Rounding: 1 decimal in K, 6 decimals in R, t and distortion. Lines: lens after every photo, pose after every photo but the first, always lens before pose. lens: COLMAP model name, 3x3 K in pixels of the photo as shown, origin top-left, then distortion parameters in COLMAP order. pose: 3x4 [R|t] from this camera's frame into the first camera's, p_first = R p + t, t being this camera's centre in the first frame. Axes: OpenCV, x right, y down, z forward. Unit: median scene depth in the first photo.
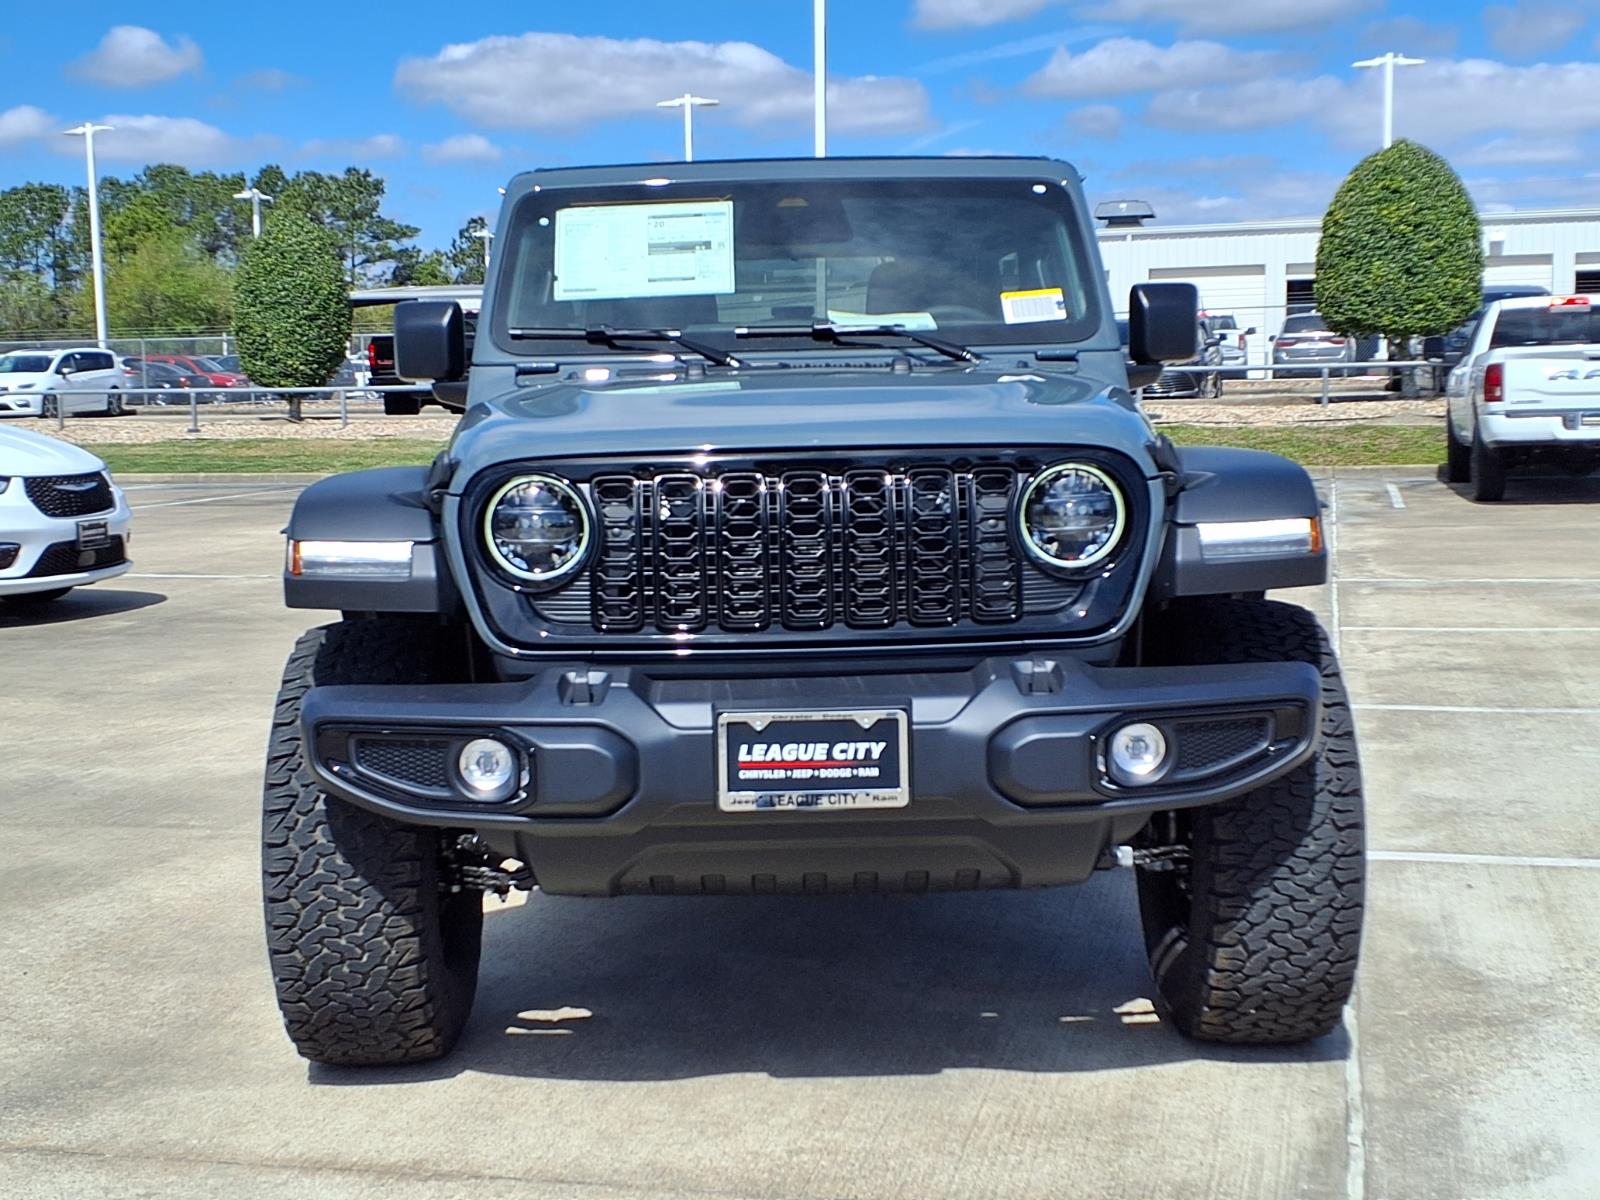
lens RADIAL K [[2356.1, 0, 800.0], [0, 2356.1, 600.0], [0, 0, 1]] dist [0.019797, -0.003384]
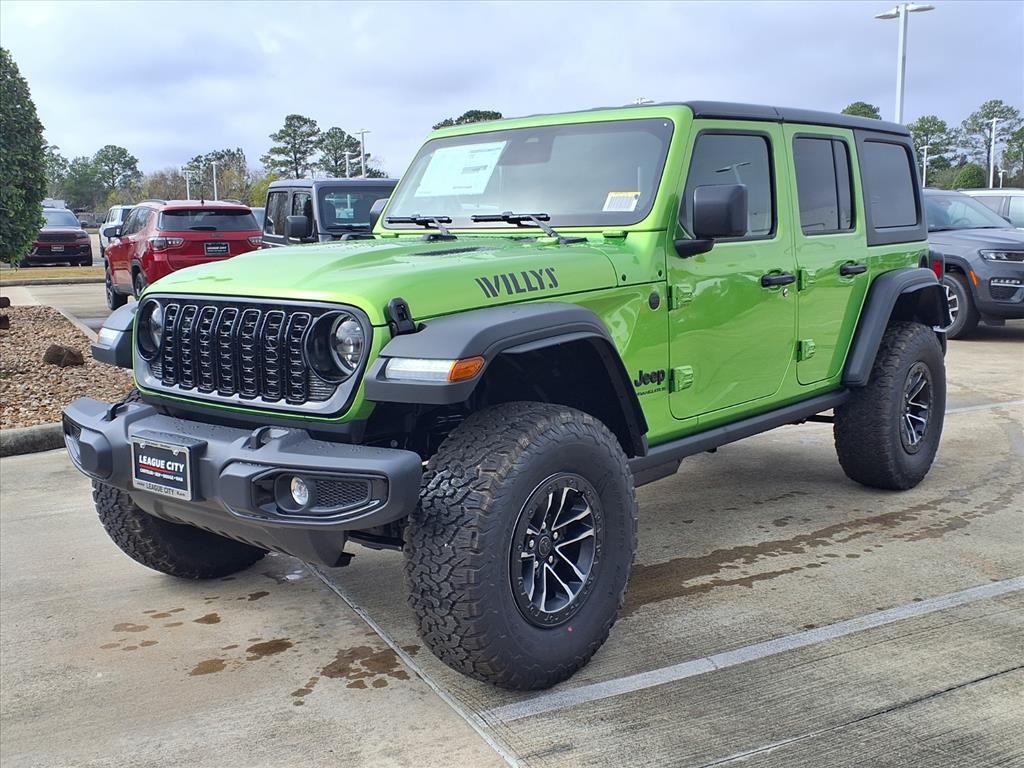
lens RADIAL K [[1104.8, 0, 512.0], [0, 1104.8, 384.0], [0, 0, 1]] dist [0.044082, -0.032646]
pose [[0.746673, 0.102434, -0.657257, 0.737935], [-0.053599, 0.994124, 0.094044, -0.089808], [0.663029, -0.034991, 0.747776, 0.504287]]
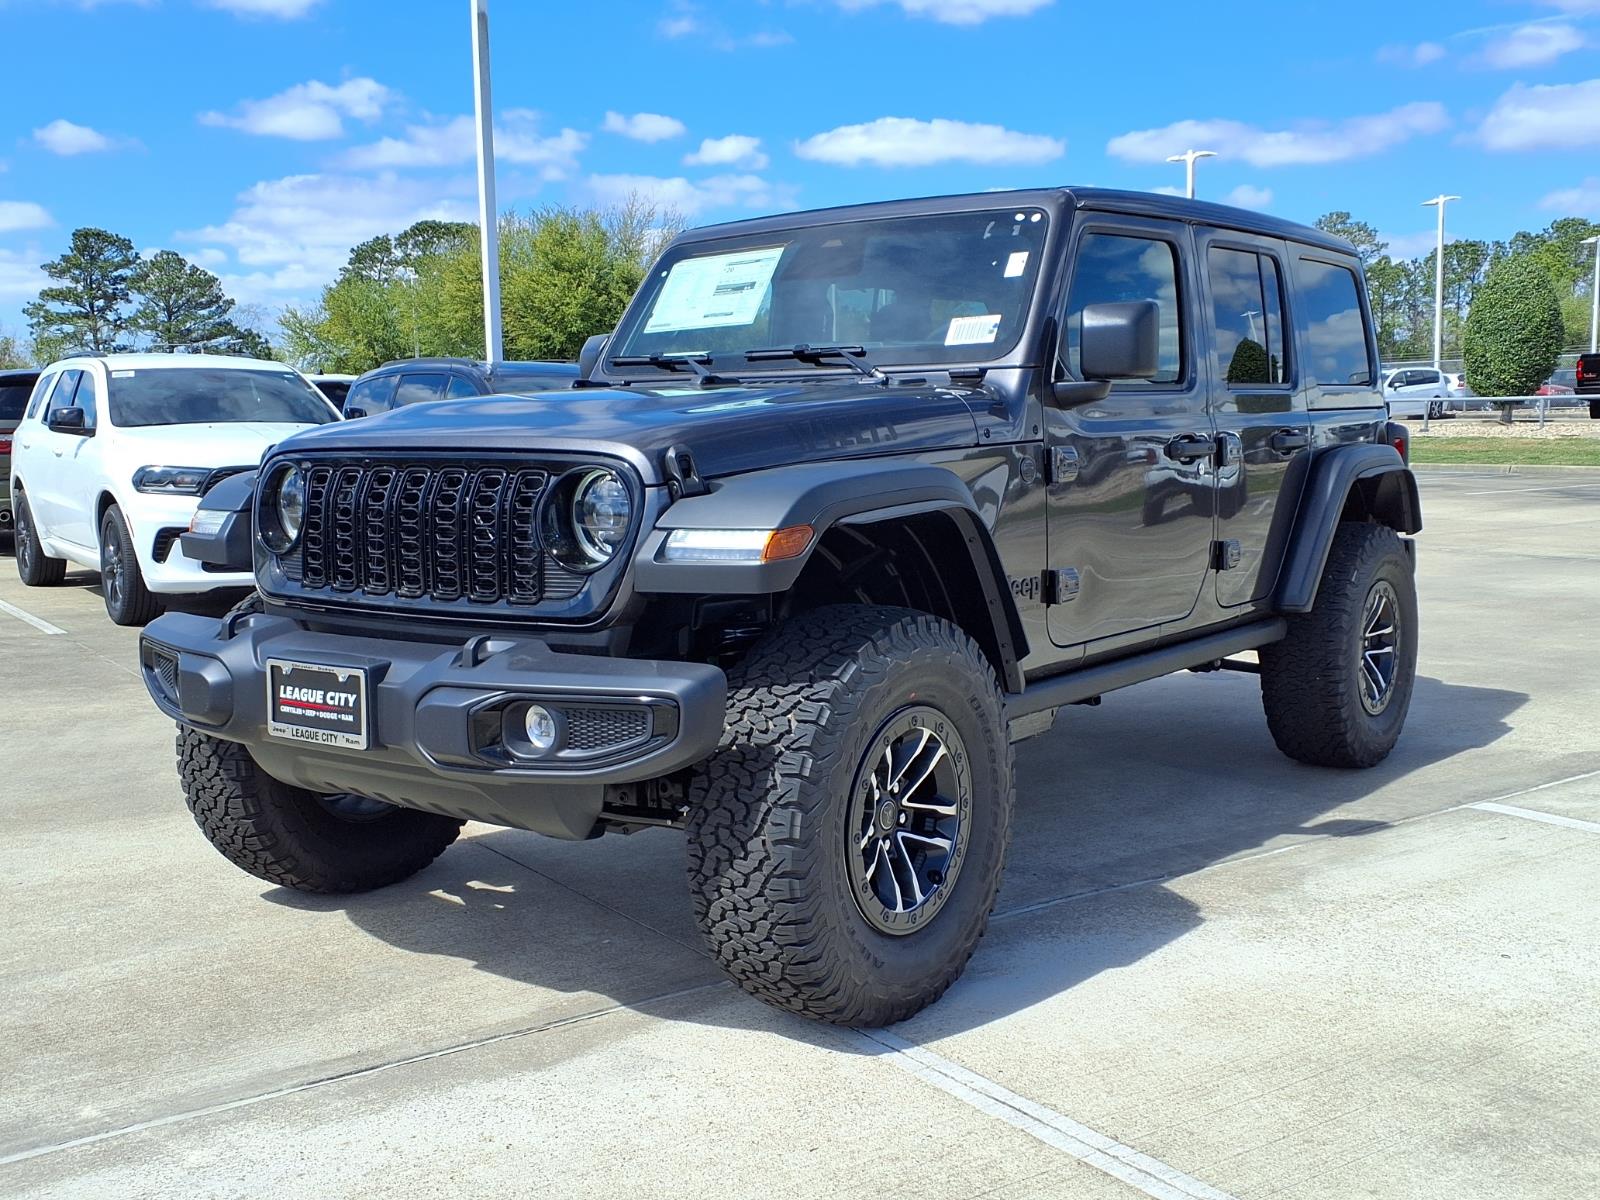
lens RADIAL K [[1726.3, 0, 800.0], [0, 1726.3, 600.0], [0, 0, 1]] dist [0.044082, -0.032646]
pose [[0.787255, 0.072884, -0.612305, 0.718026], [-0.056403, 0.997339, 0.046197, -0.040120], [0.614042, -0.001834, 0.789271, 0.415230]]
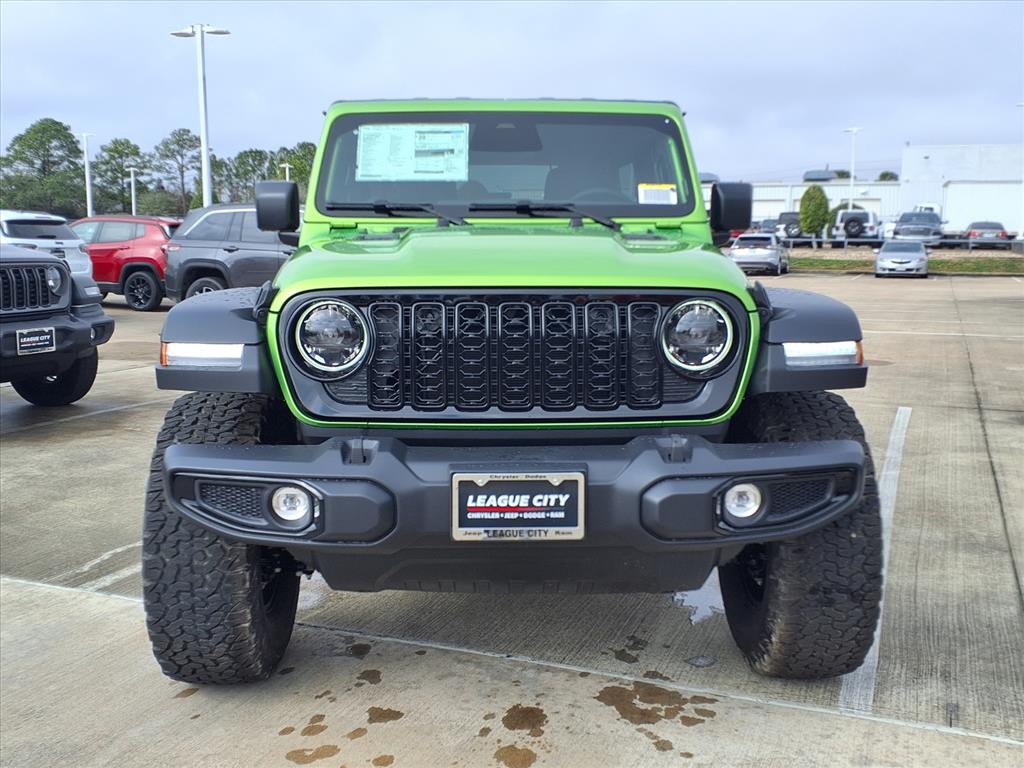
lens RADIAL K [[1122.5, 0, 518.7], [0, 1122.5, 390.5], [0, 0, 1]] dist [0.013594, -0.015581]
pose [[0.999626, 0.020800, 0.017738, -0.007724], [-0.021620, 0.998642, 0.047390, -0.033023], [-0.016728, -0.047756, 0.998719, 0.304251]]
